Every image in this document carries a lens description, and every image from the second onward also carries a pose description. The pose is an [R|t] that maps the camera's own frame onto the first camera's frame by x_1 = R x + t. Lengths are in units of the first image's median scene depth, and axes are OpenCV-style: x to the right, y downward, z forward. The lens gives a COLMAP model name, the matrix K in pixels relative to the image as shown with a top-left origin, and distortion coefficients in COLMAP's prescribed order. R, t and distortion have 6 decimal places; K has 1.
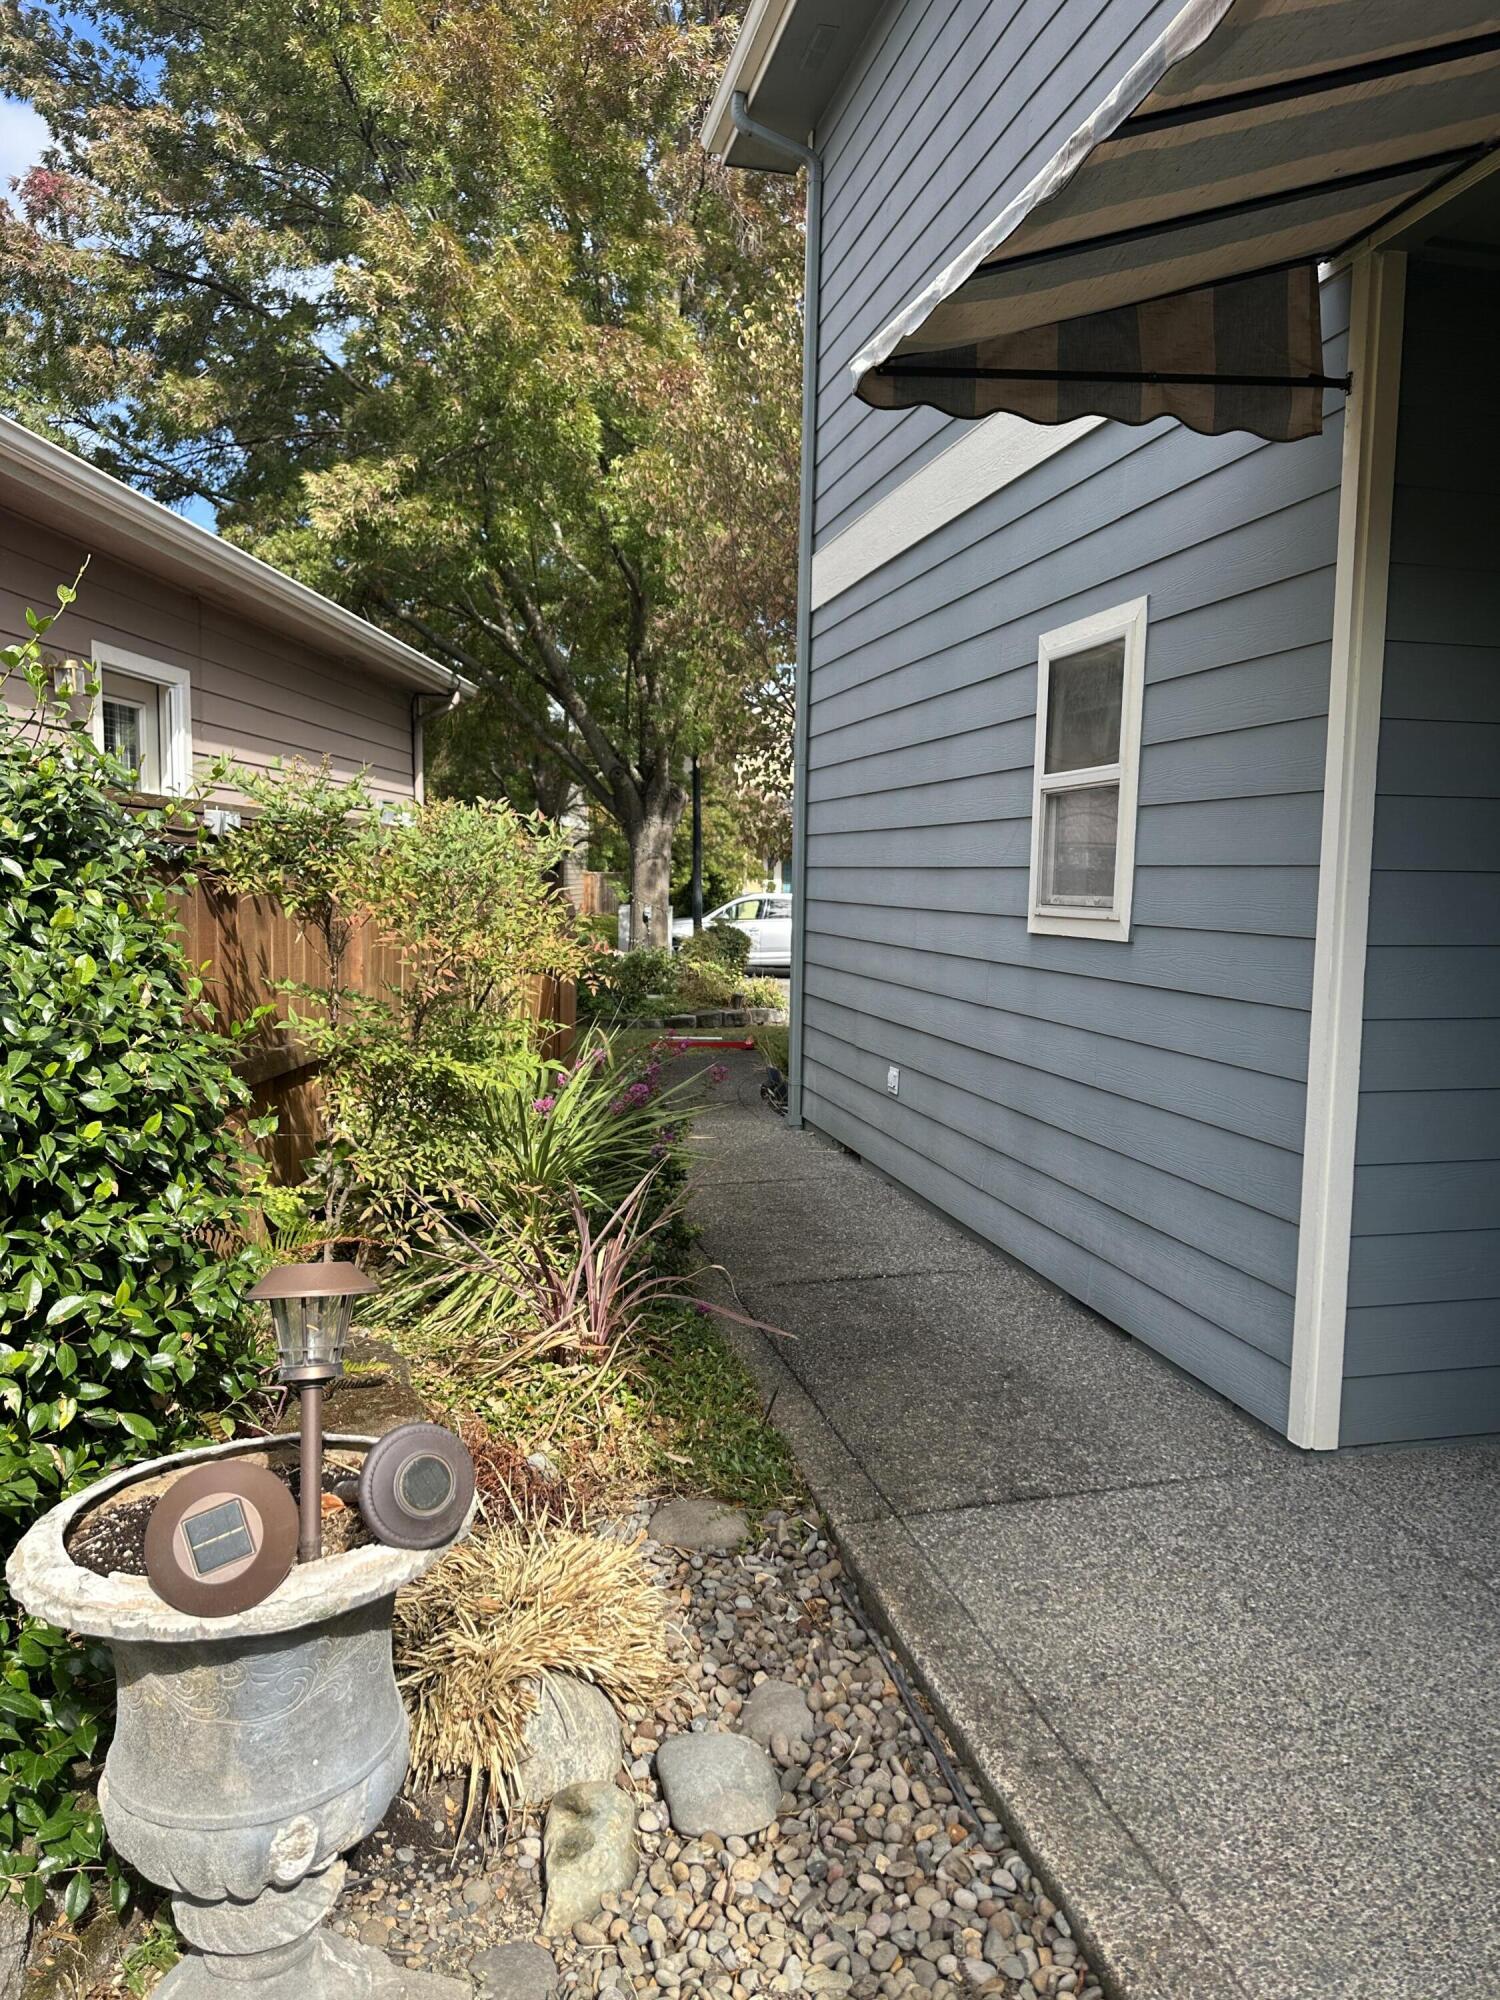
lens RADIAL K [[1406.3, 0, 740.7], [0, 1406.3, 1003.5], [0, 0, 1]] dist [0.053378, -0.057825]
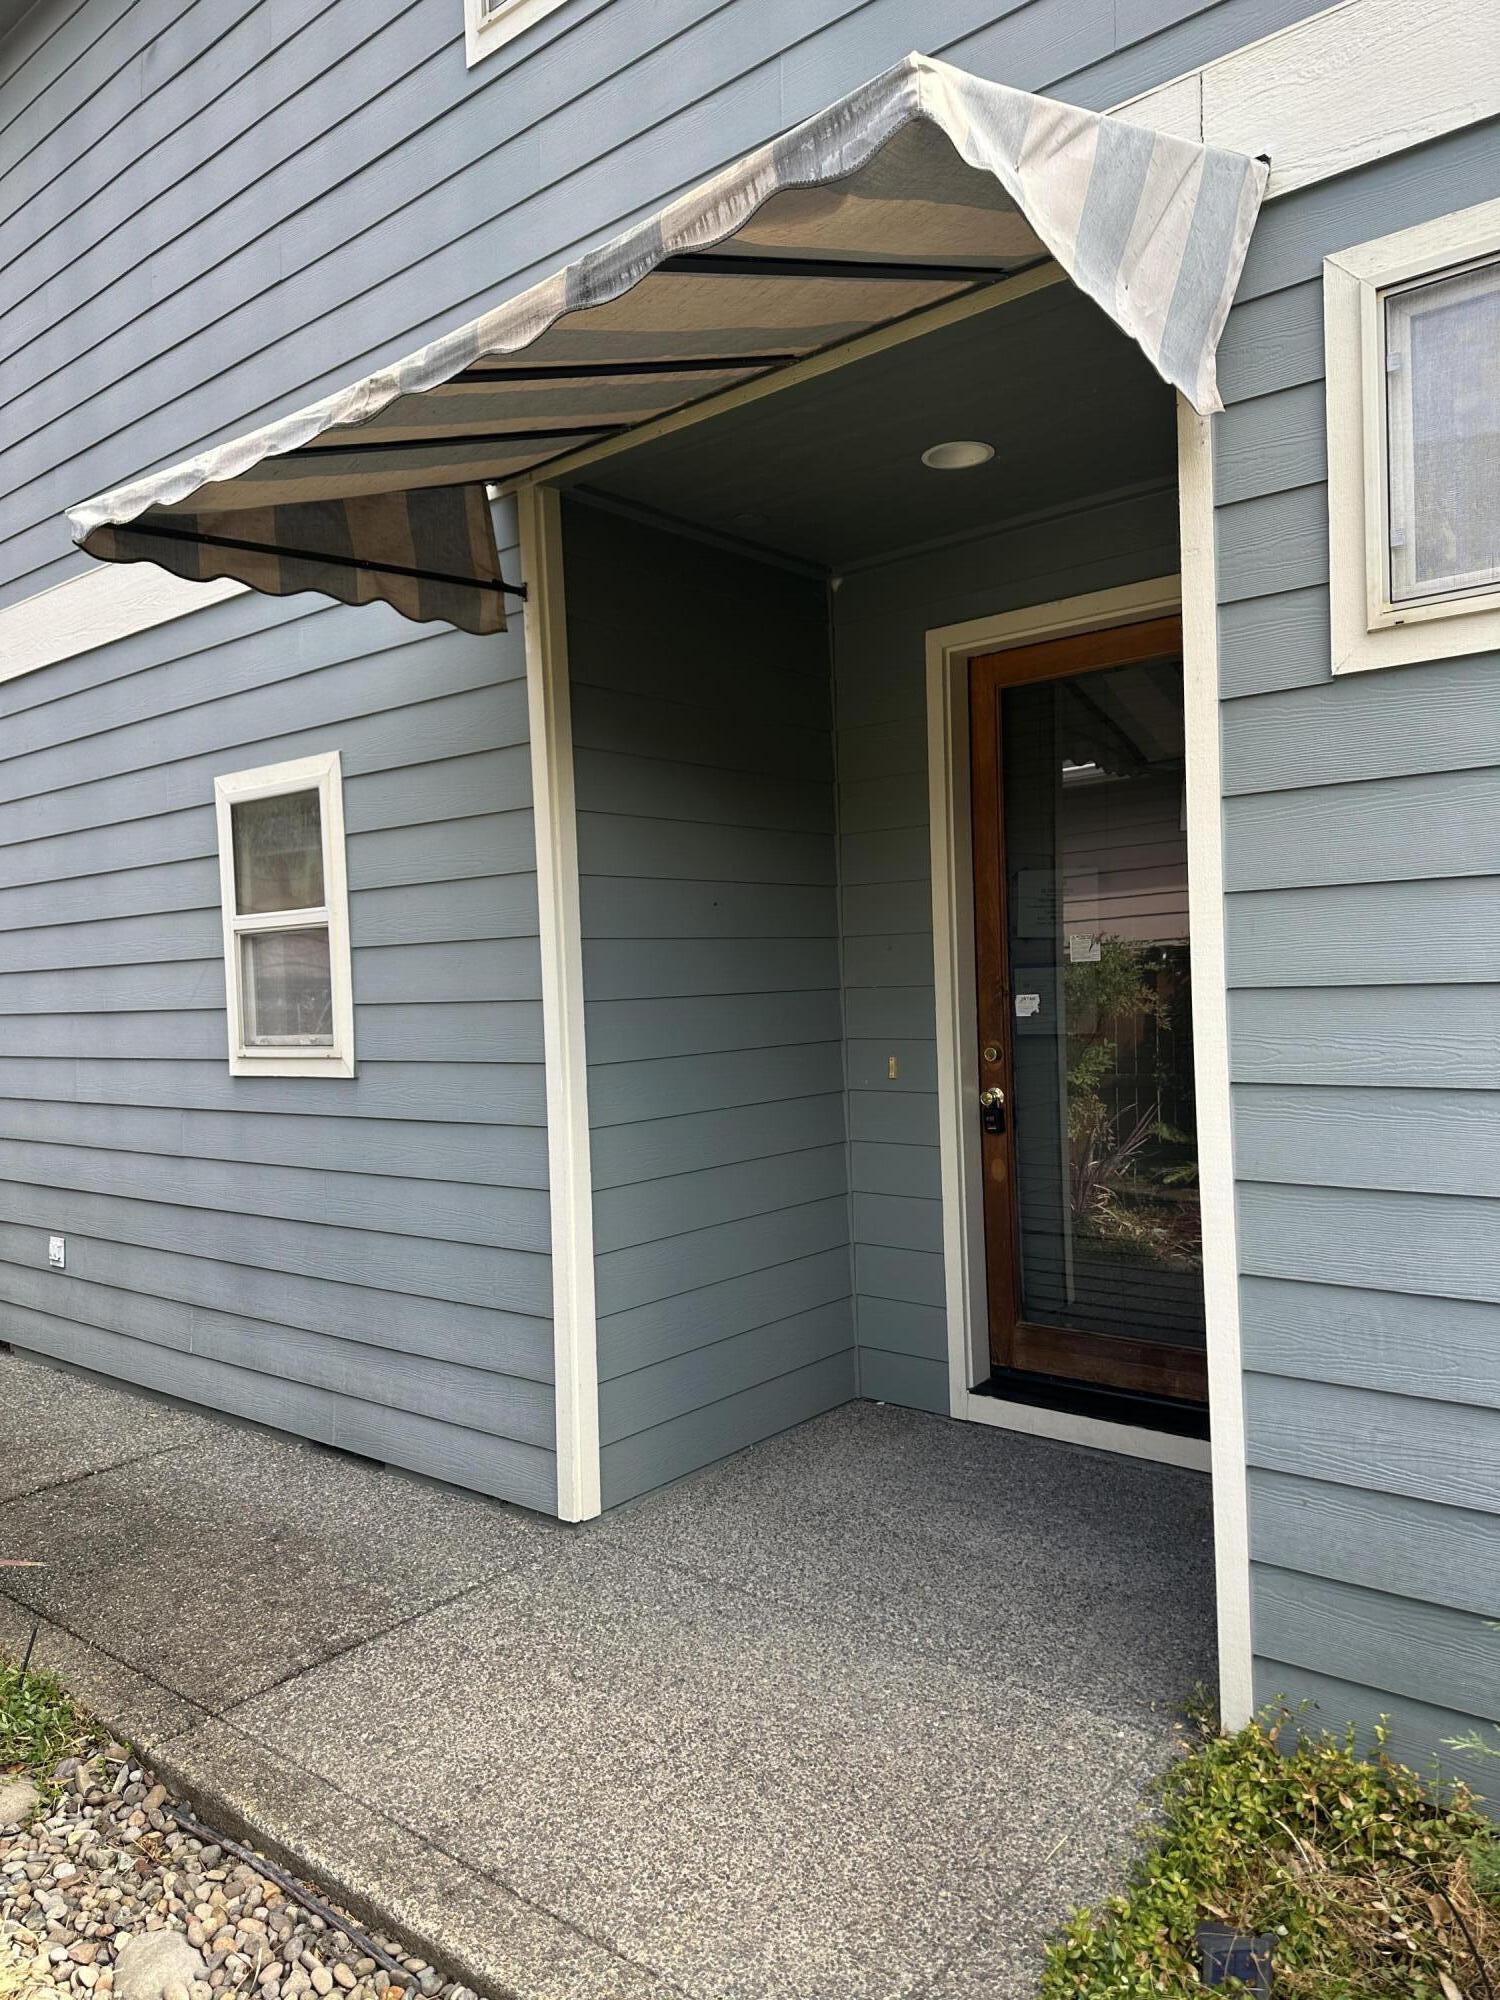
lens RADIAL K [[1406.3, 0, 759.9], [0, 1406.3, 992.9], [0, 0, 1]] dist [0.053378, -0.057825]
pose [[0.804444, -0.052311, 0.591721, -0.122099], [0.108096, 0.992375, -0.059227, -0.015283], [-0.584110, 0.111607, 0.803964, -0.016613]]
